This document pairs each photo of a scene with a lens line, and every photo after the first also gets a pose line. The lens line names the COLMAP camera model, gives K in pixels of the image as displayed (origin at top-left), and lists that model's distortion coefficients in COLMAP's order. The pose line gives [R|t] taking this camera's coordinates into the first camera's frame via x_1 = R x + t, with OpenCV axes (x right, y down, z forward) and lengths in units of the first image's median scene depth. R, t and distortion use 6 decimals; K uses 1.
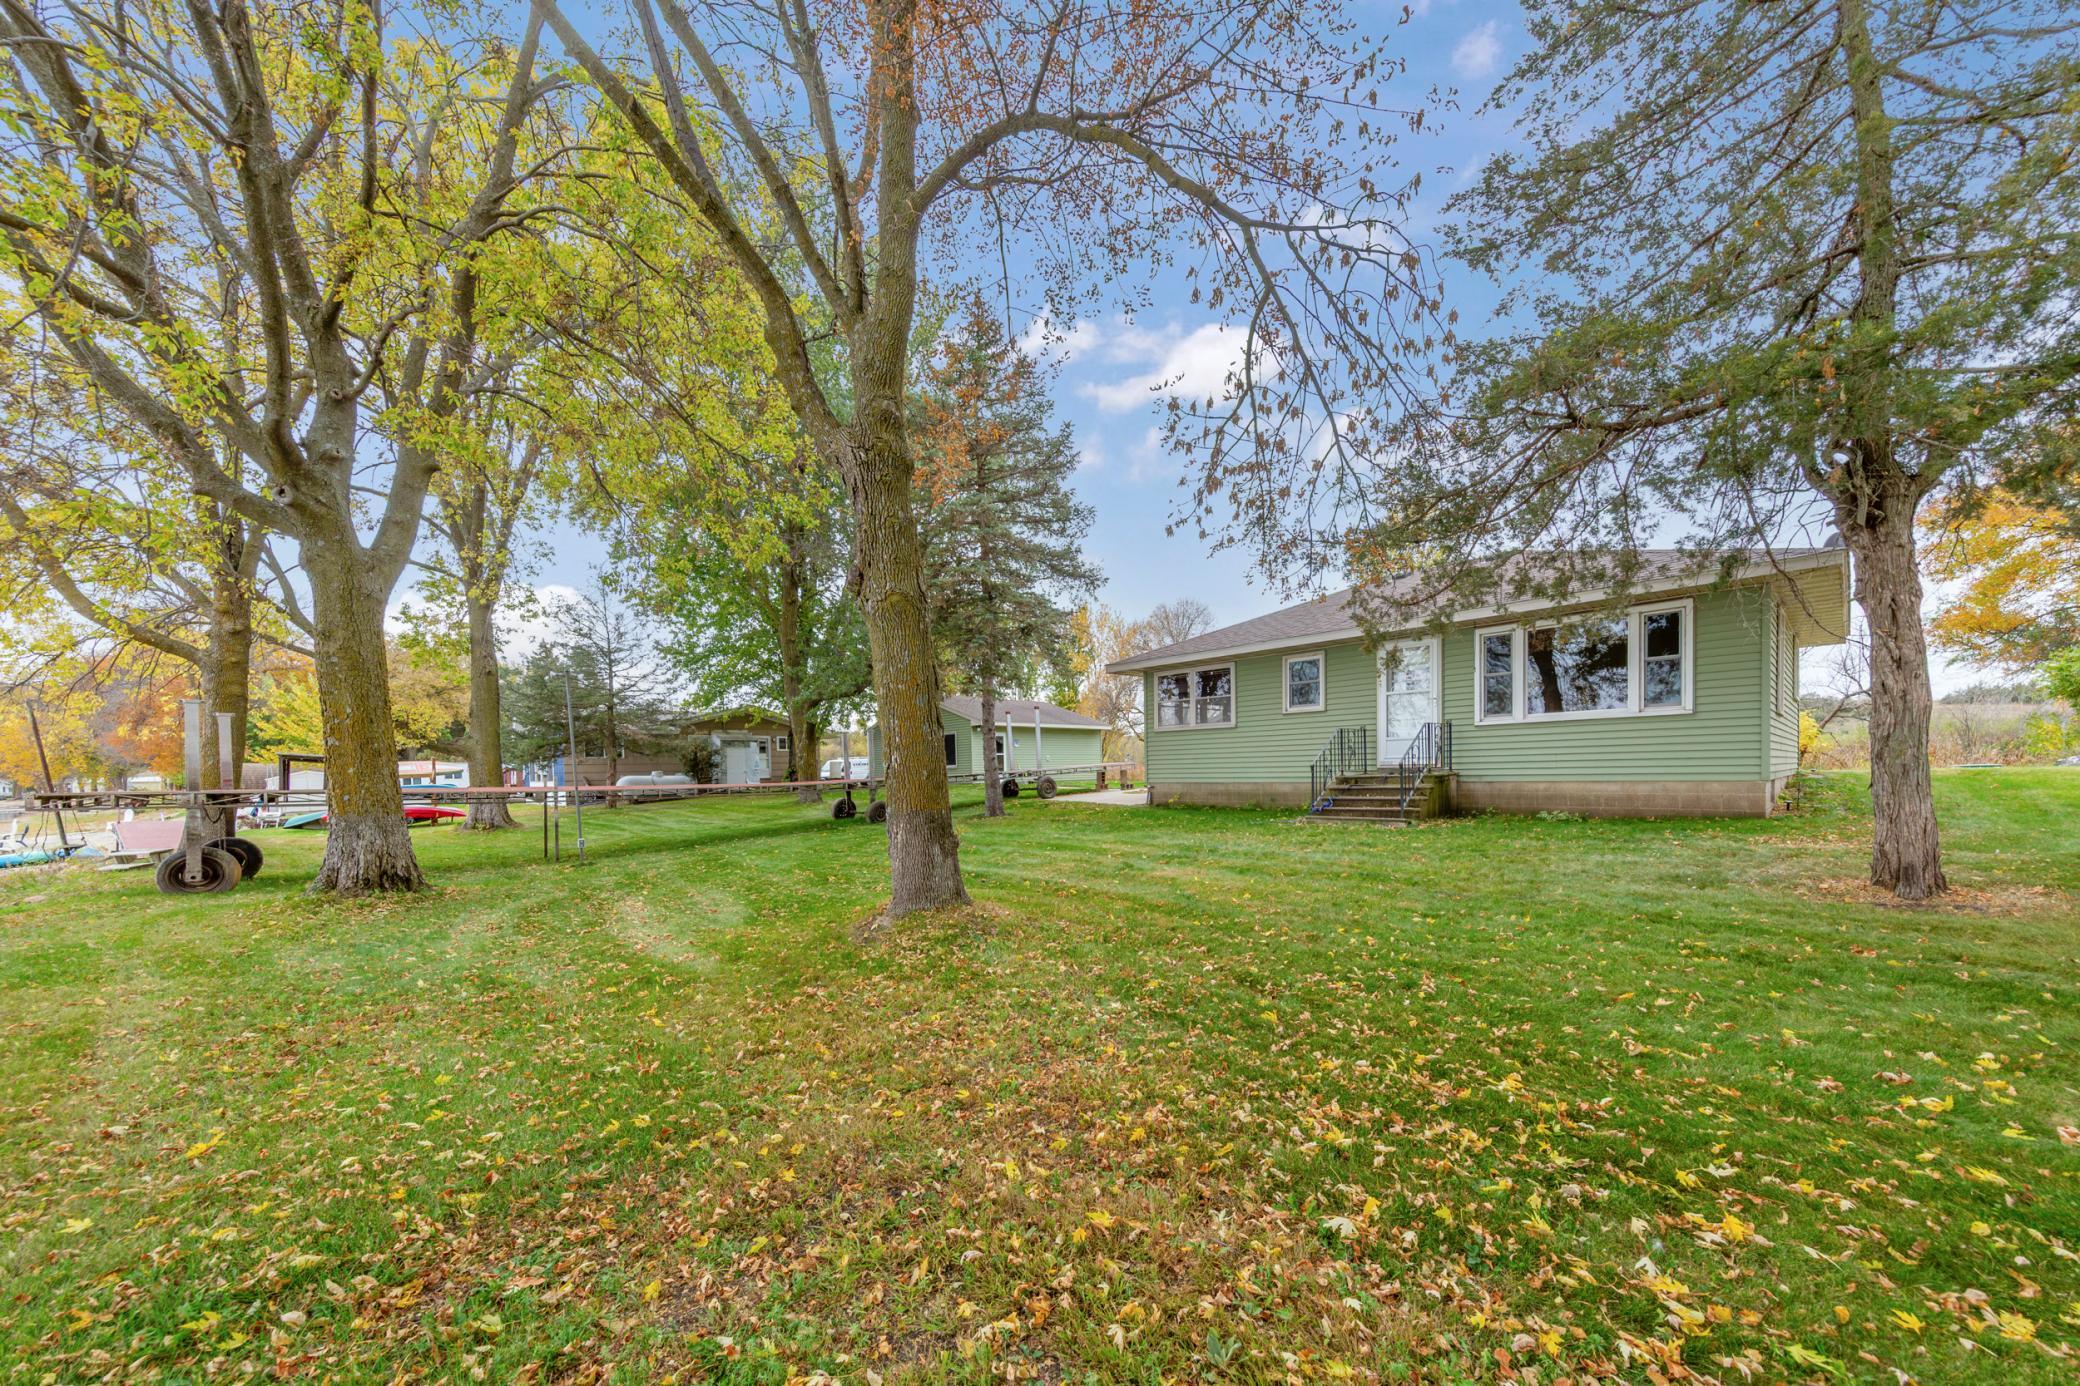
lens RADIAL K [[736.4, 0, 1044.2], [0, 736.4, 798.9], [0, 0, 1]] dist [0.011470, -0.000199]
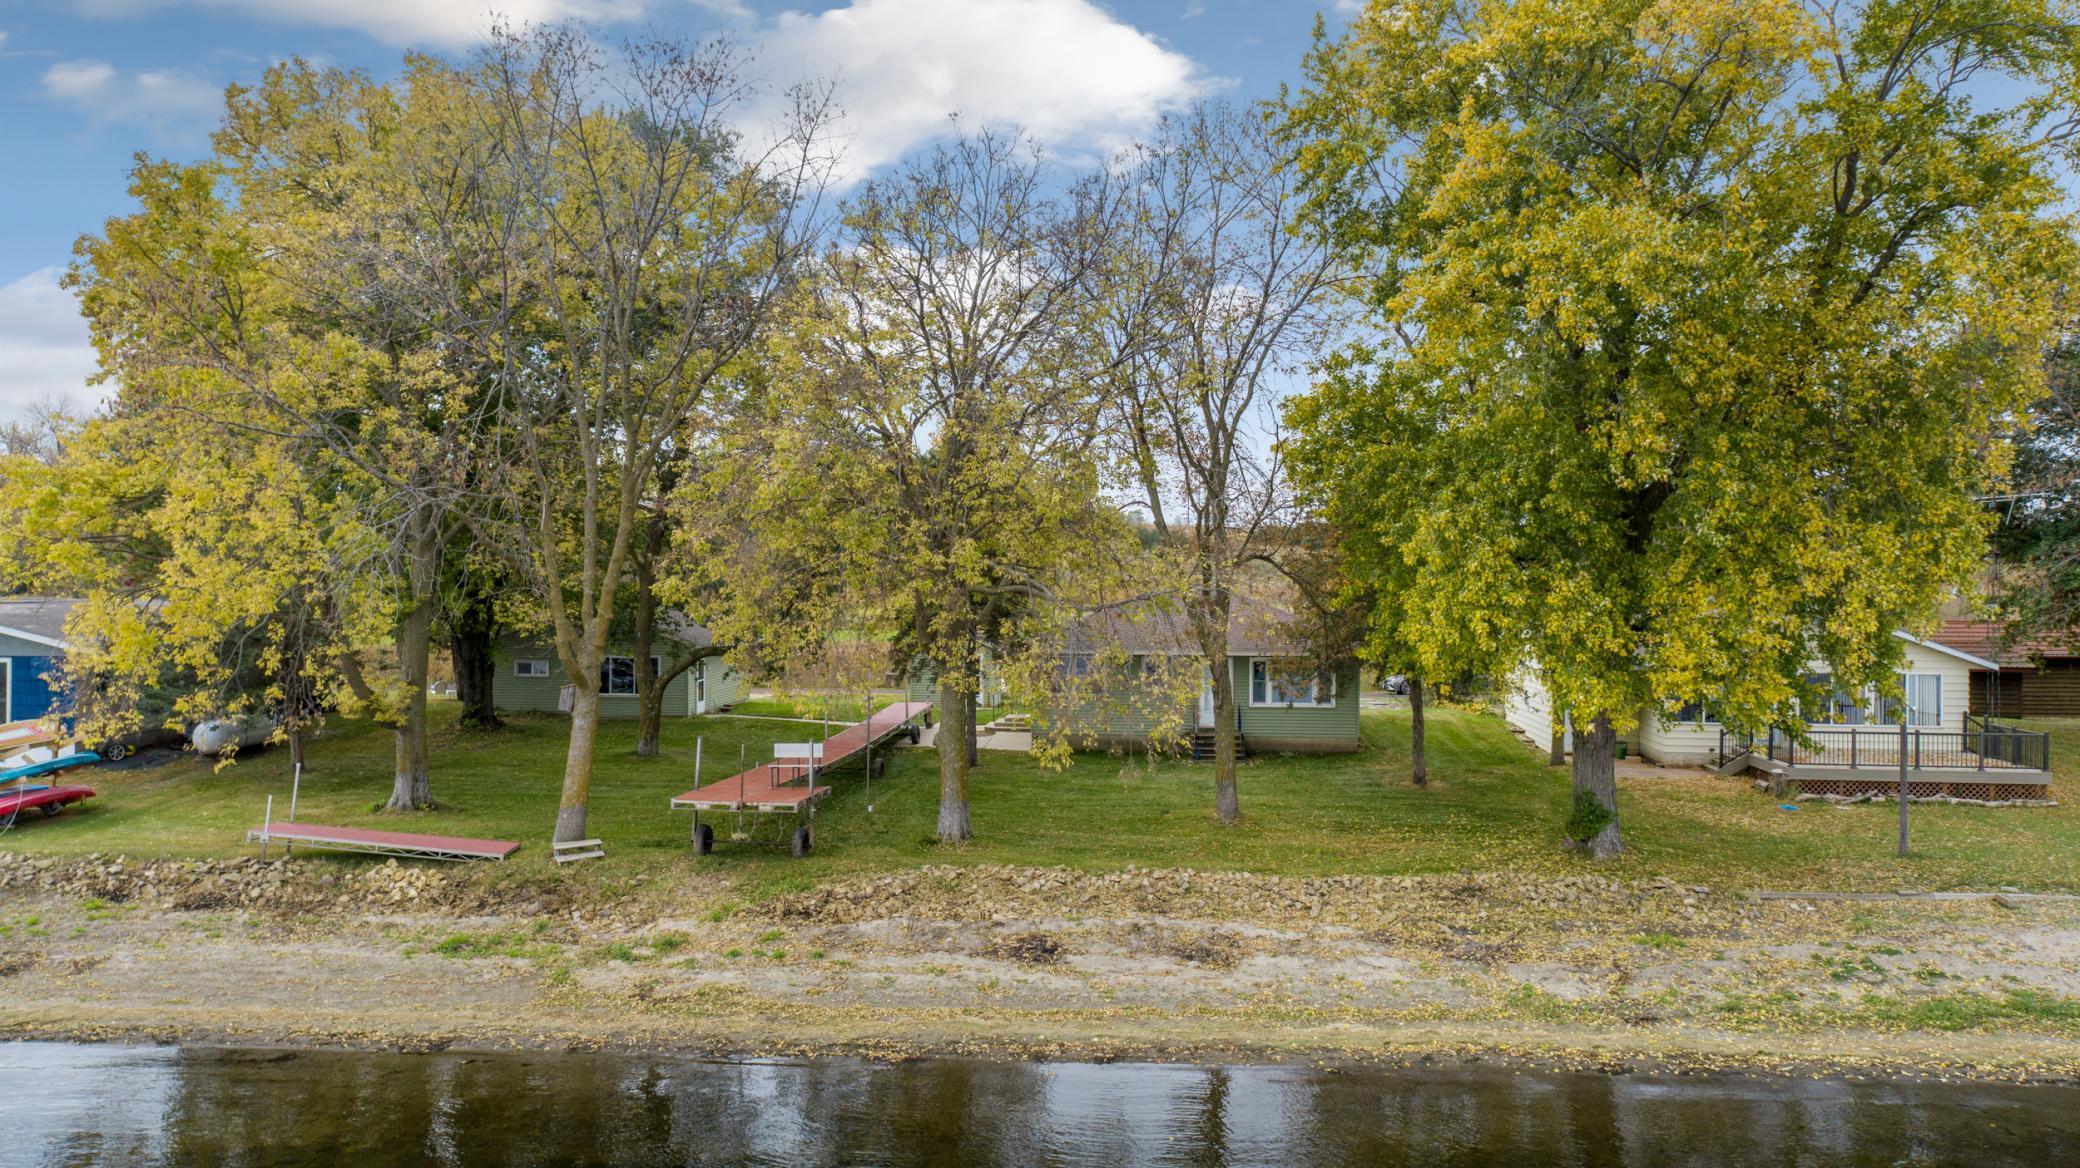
lens RADIAL K [[1410.0, 0, 1040.0], [0, 1410.0, 584.0], [0, 0, 1]] dist [-0.016748, 0.013959]
pose [[0.741079, 0.021992, 0.671058, -3.273264], [0.004478, 0.999279, -0.037693, -0.407186], [-0.671403, 0.030939, 0.740446, -1.936732]]
